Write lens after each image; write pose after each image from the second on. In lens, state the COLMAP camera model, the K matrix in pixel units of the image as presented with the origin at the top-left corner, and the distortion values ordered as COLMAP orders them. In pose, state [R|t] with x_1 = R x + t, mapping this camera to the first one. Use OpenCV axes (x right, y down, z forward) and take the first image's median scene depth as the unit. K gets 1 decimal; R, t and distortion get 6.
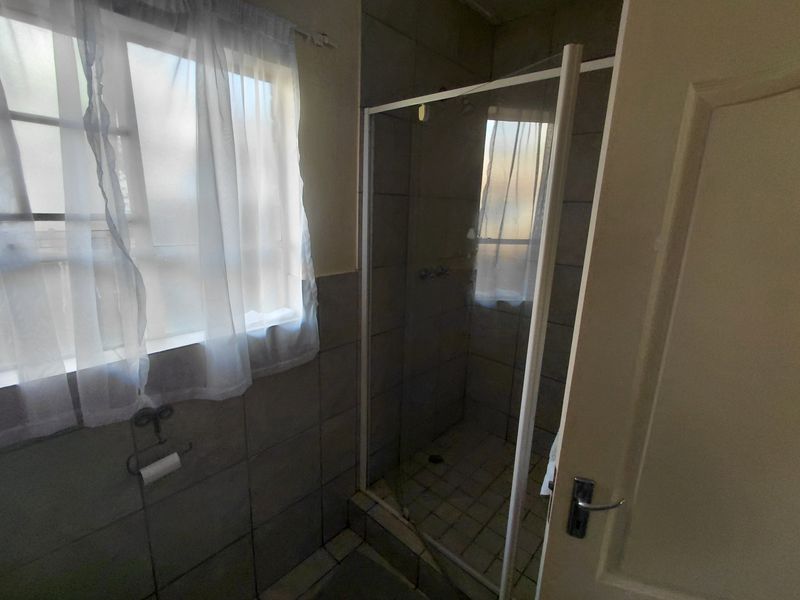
lens RADIAL K [[366.8, 0, 398.6], [0, 366.8, 298.4], [0, 0, 1]] dist [-0.000791, -0.005253]
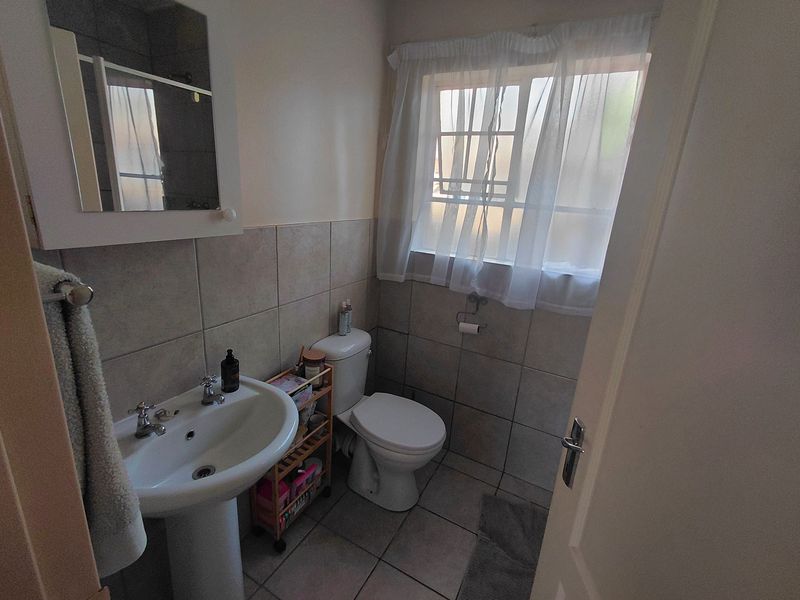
lens RADIAL K [[366.8, 0, 399.7], [0, 366.8, 297.4], [0, 0, 1]] dist [-0.000791, -0.005253]
pose [[0.253867, 0.266867, -0.929695, 0.828839], [-0.291026, 0.937719, 0.189702, 0.094576], [0.922418, 0.222407, 0.315721, 0.123999]]
